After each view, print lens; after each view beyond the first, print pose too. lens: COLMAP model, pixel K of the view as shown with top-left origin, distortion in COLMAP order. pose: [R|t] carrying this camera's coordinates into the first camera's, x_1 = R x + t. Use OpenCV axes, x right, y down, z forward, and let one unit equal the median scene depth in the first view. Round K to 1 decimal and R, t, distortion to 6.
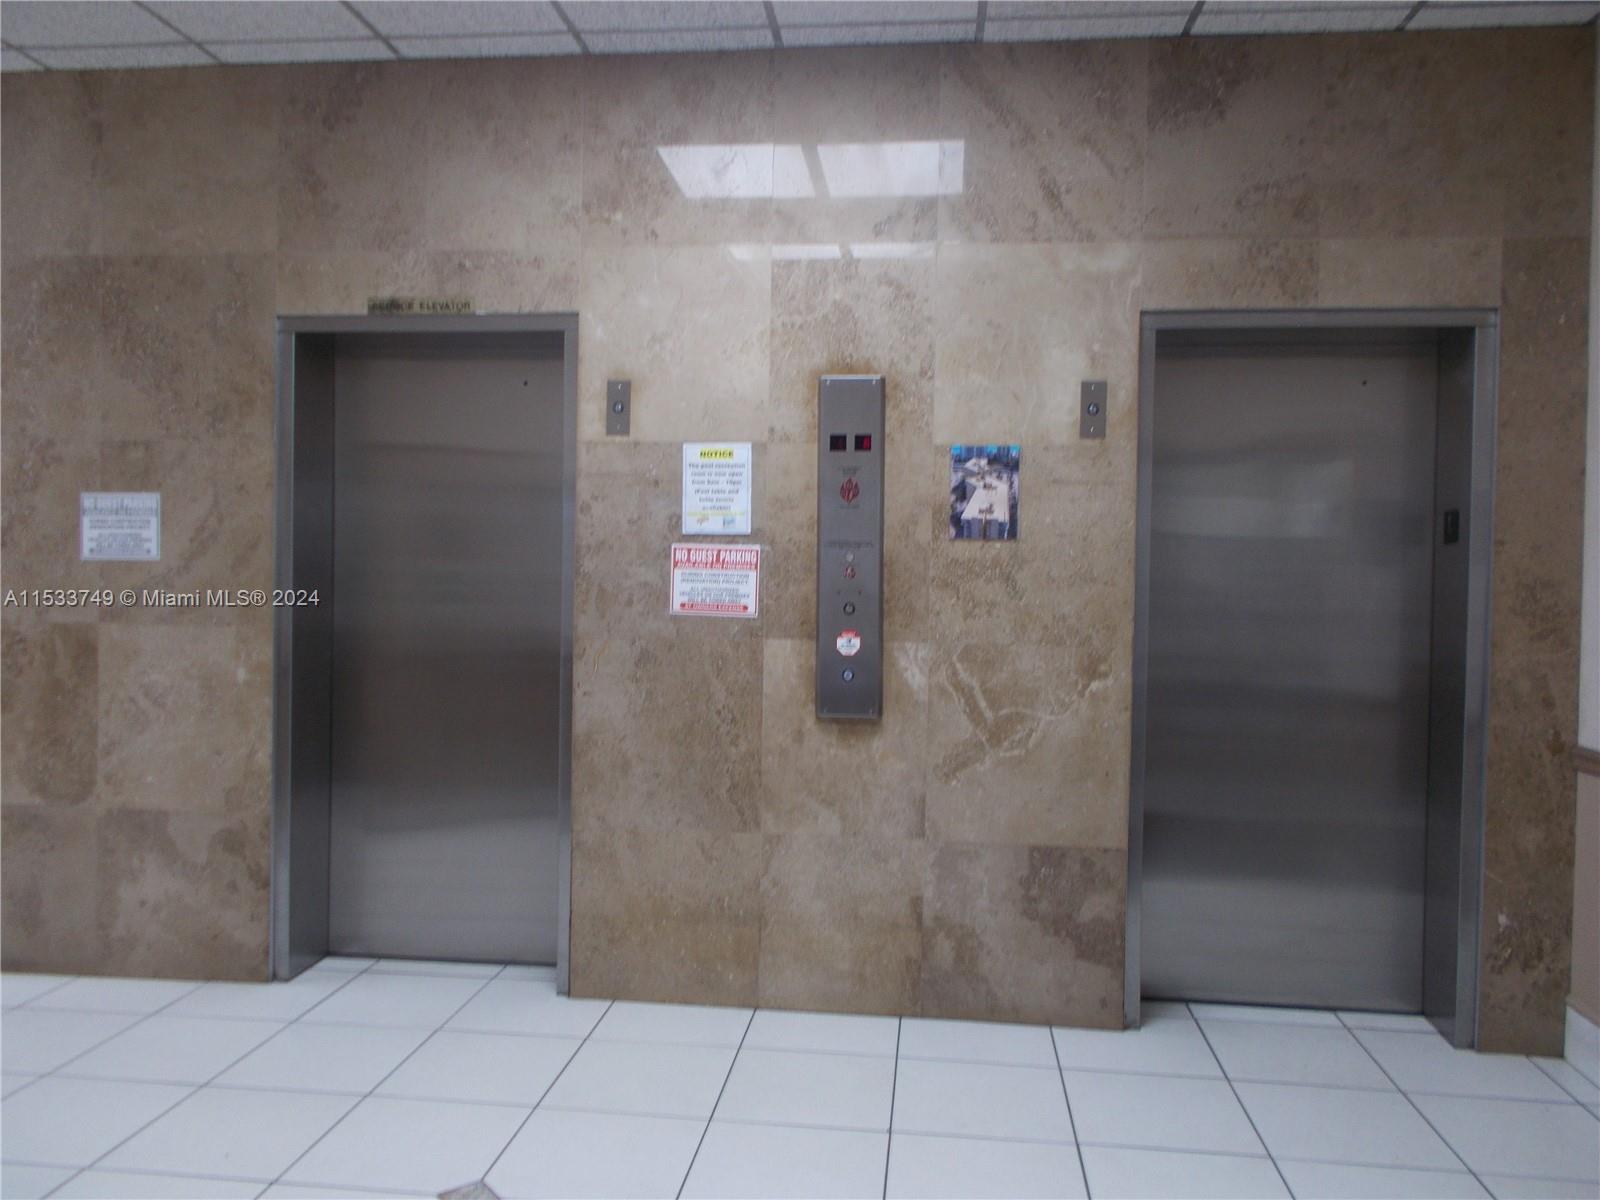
lens RADIAL K [[1221.7, 0, 798.3], [0, 1221.7, 595.4], [0, 0, 1]] dist [-0.003135, 0.001261]
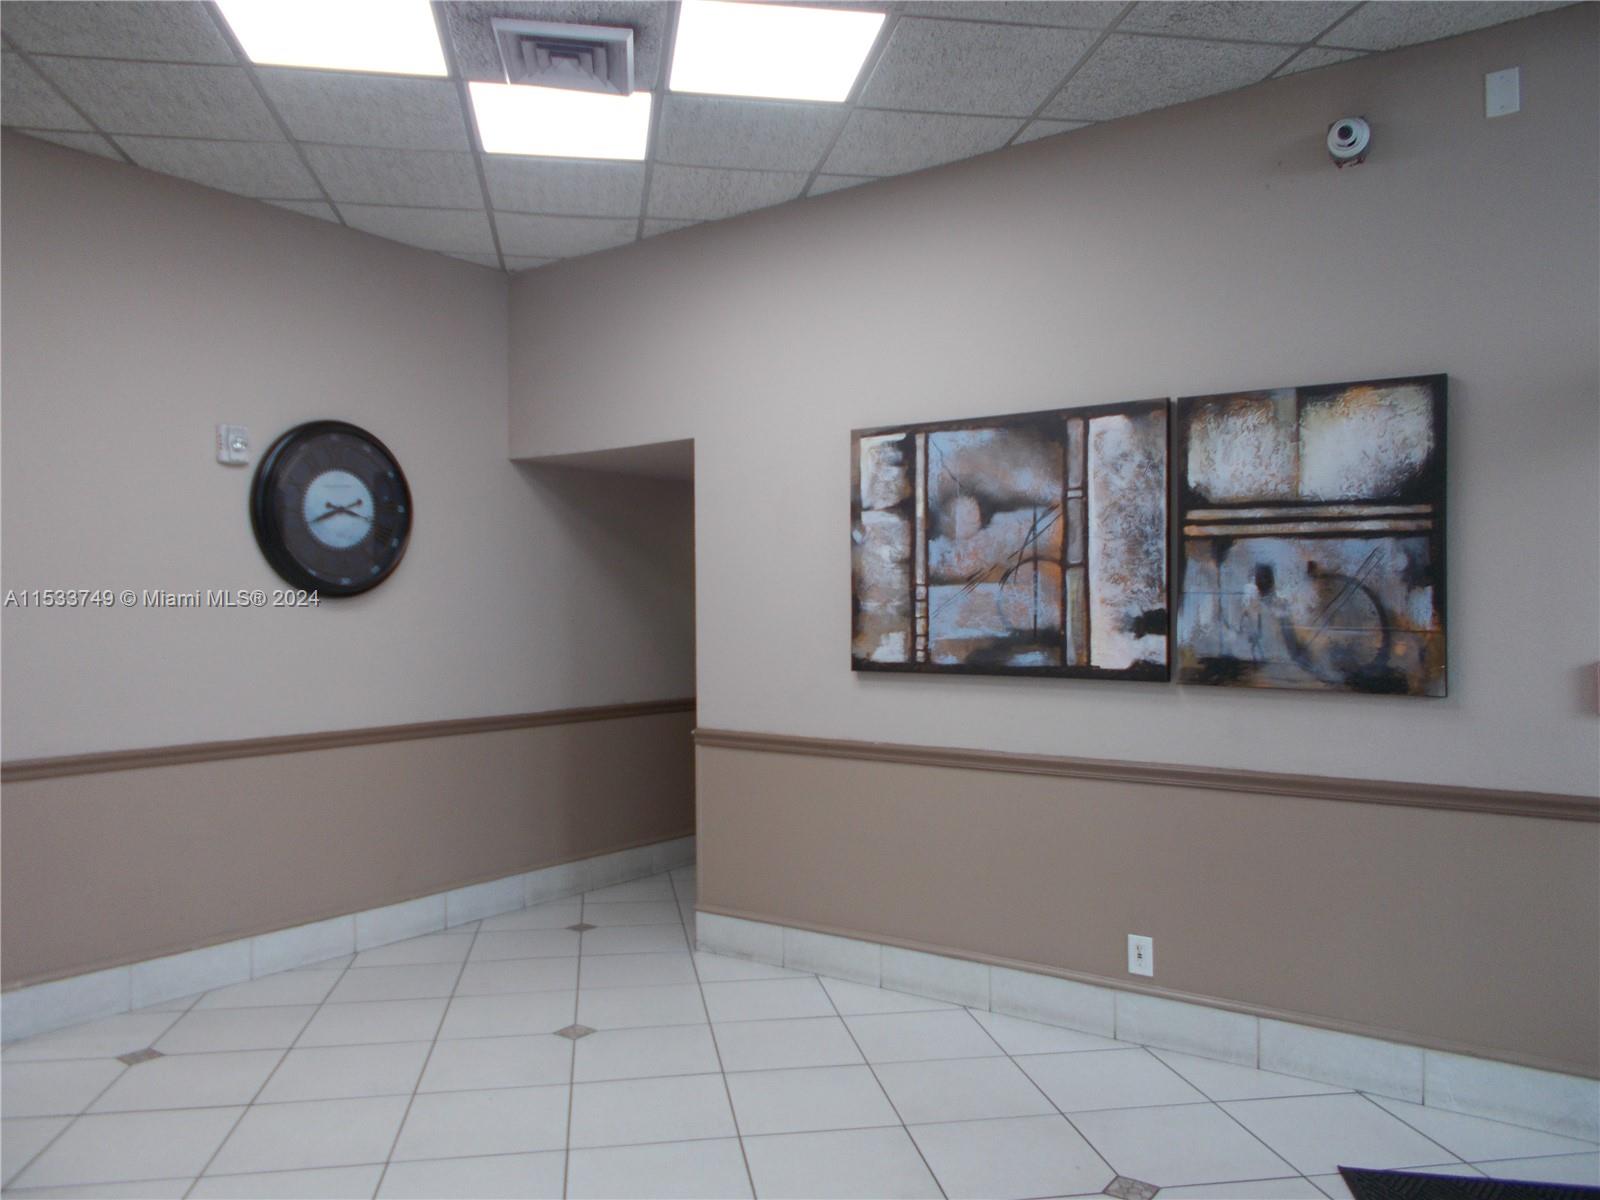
lens RADIAL K [[1221.7, 0, 798.1], [0, 1221.7, 599.9], [0, 0, 1]] dist [-0.003135, 0.001261]
pose [[0.965315, 0.002543, 0.261076, -0.023786], [0.007506, 0.999269, -0.037483, 0.009183], [-0.260981, 0.038142, 0.964590, -0.220362]]
